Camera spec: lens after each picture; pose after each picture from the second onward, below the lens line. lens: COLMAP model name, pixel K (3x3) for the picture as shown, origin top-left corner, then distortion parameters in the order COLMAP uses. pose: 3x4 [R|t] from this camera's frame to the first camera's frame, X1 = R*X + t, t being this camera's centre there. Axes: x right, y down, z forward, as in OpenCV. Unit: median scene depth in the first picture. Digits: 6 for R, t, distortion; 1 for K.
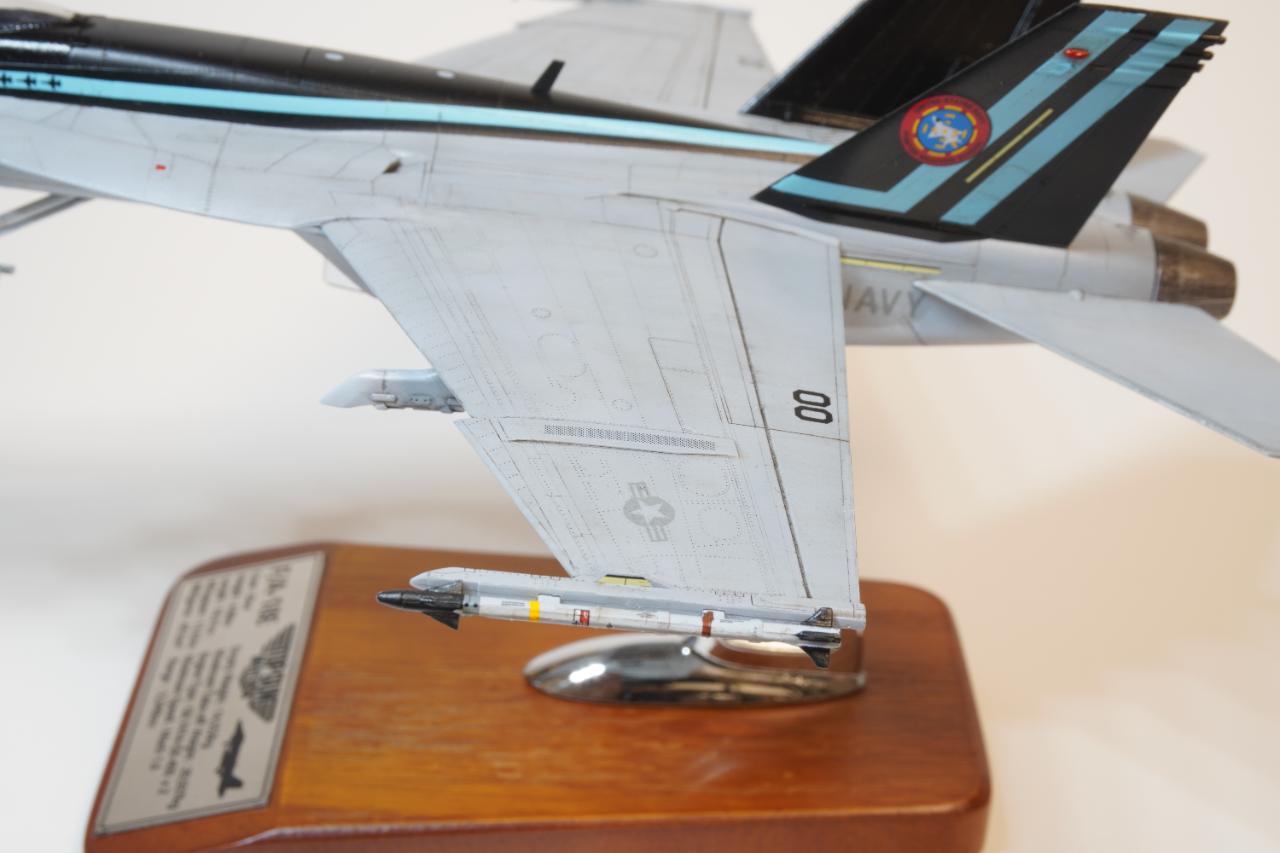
lens RADIAL K [[1942.7, 0, 640.0], [0, 1942.7, 426.5], [0, 0, 1]] dist [0.050172, 0.134542]
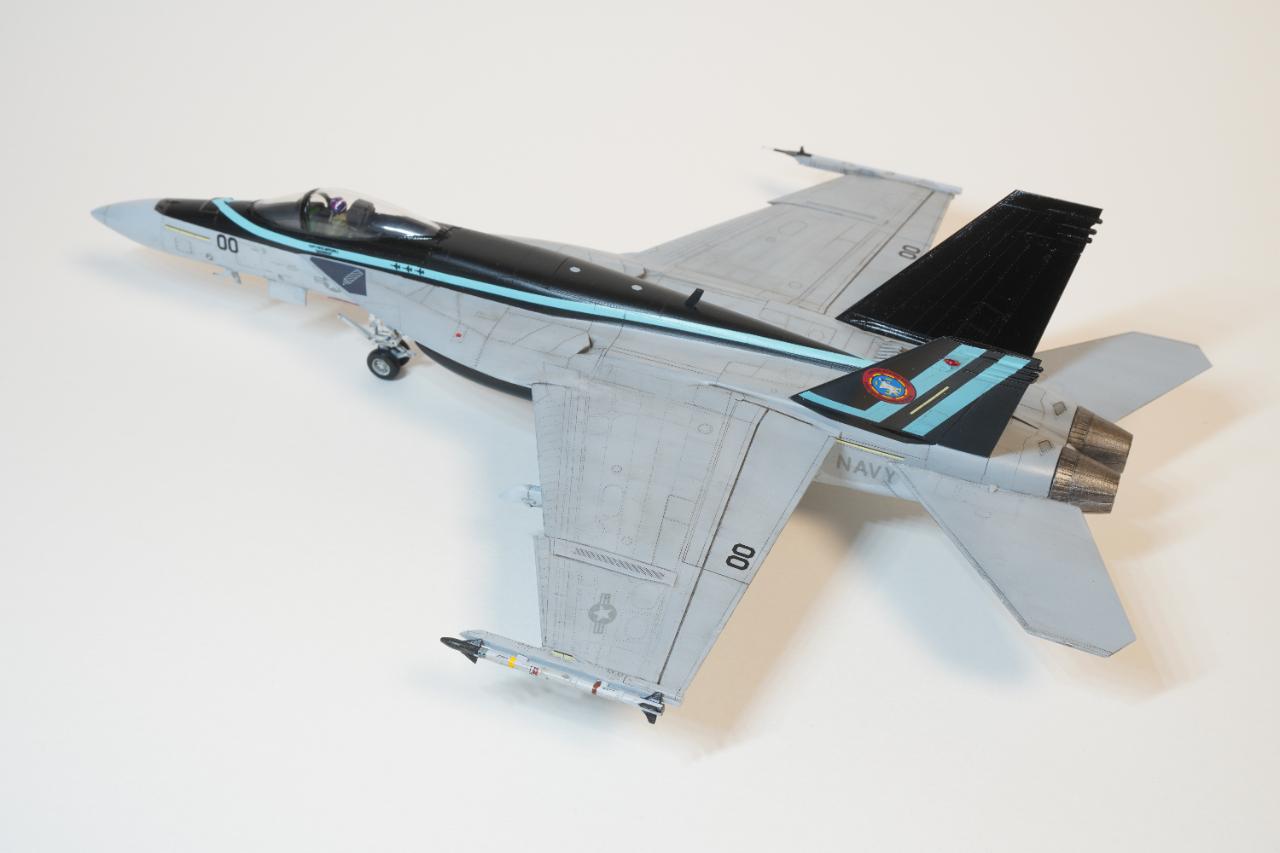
lens RADIAL K [[1759.2, 0, 640.0], [0, 1759.2, 426.5], [0, 0, 1]] dist [0.019527, 0.016290]
pose [[0.915357, 0.163092, -0.368133, 0.498480], [-0.113644, 0.981768, 0.152373, -0.311070], [0.386272, -0.097640, 0.917203, -0.395420]]
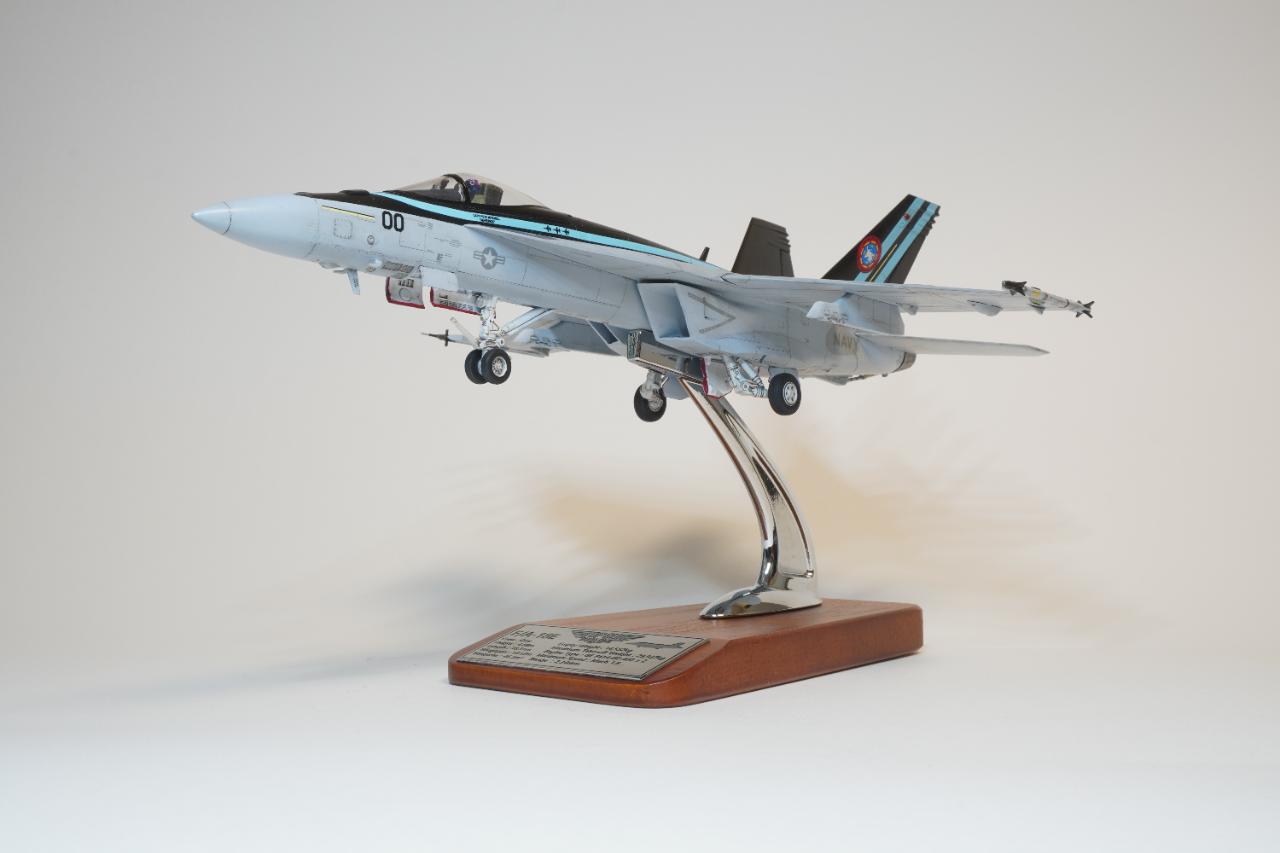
lens RADIAL K [[1514.0, 0, 640.0], [0, 1514.0, 426.5], [0, 0, 1]] dist [0.065979, -0.002109]
pose [[0.667330, -0.035090, 0.743935, -1.396008], [0.400390, 0.859162, -0.318636, 0.500082], [-0.627979, 0.510500, 0.587394, 0.192050]]
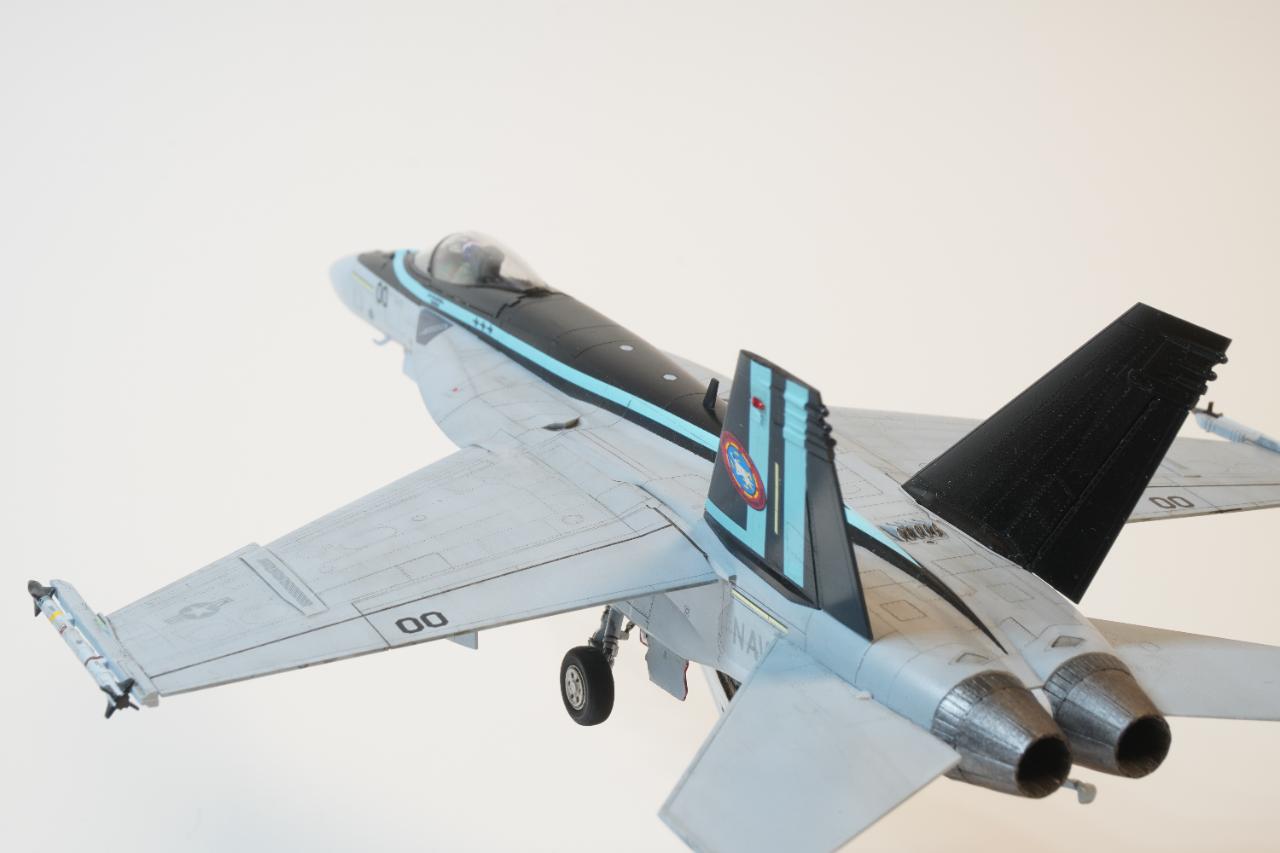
lens RADIAL K [[2610.3, 0, 640.0], [0, 2610.3, 426.5], [0, 0, 1]] dist [0.047425, 0.094408]
pose [[0.438511, 0.166281, -0.883209, 1.315377], [-0.409796, 0.911622, -0.031832, -0.105700], [0.799860, 0.375894, 0.467897, 0.306339]]
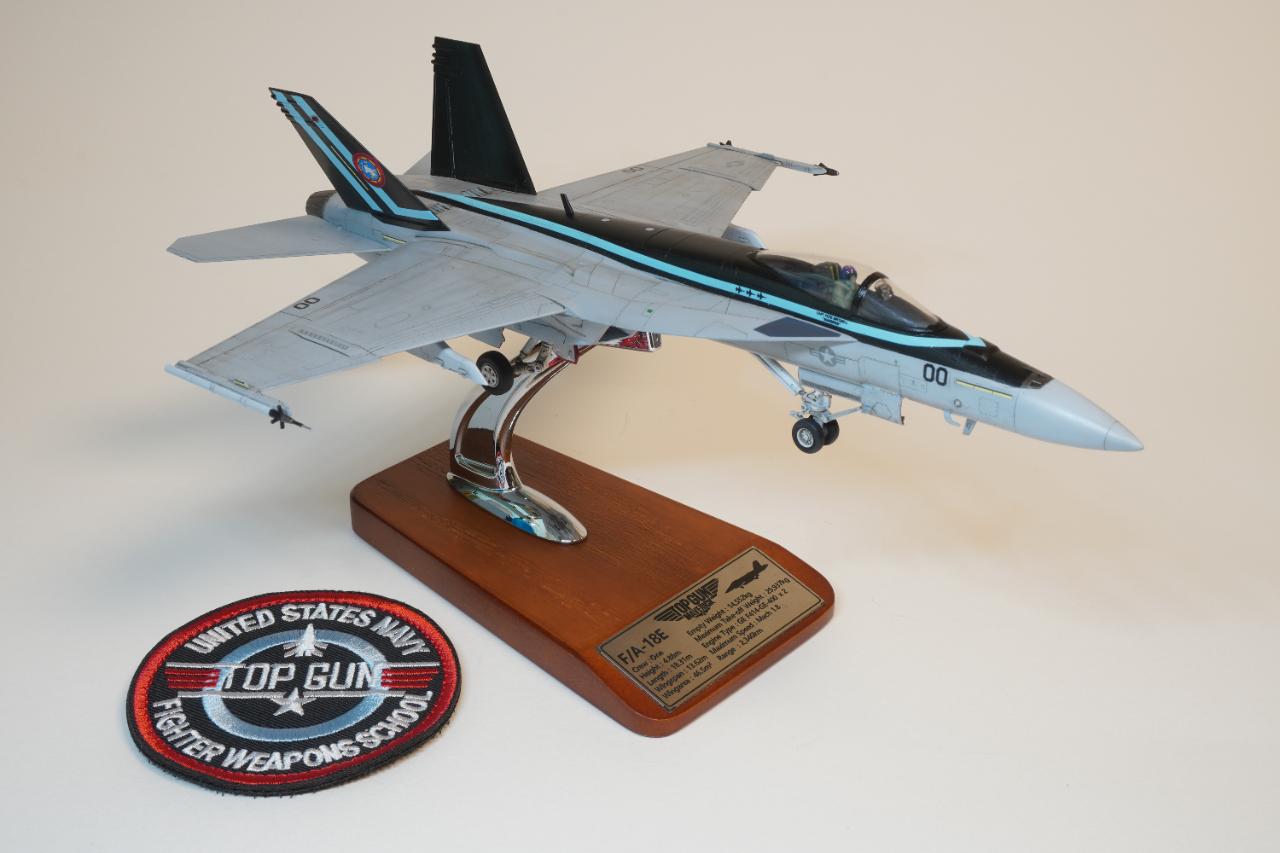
lens RADIAL K [[1759.2, 0, 640.0], [0, 1759.2, 426.5], [0, 0, 1]] dist [0.019527, 0.016290]
pose [[-0.735186, -0.354796, 0.577600, -1.228593], [0.320668, 0.568685, 0.757475, -1.402483], [-0.597222, 0.742103, -0.304318, 1.737702]]
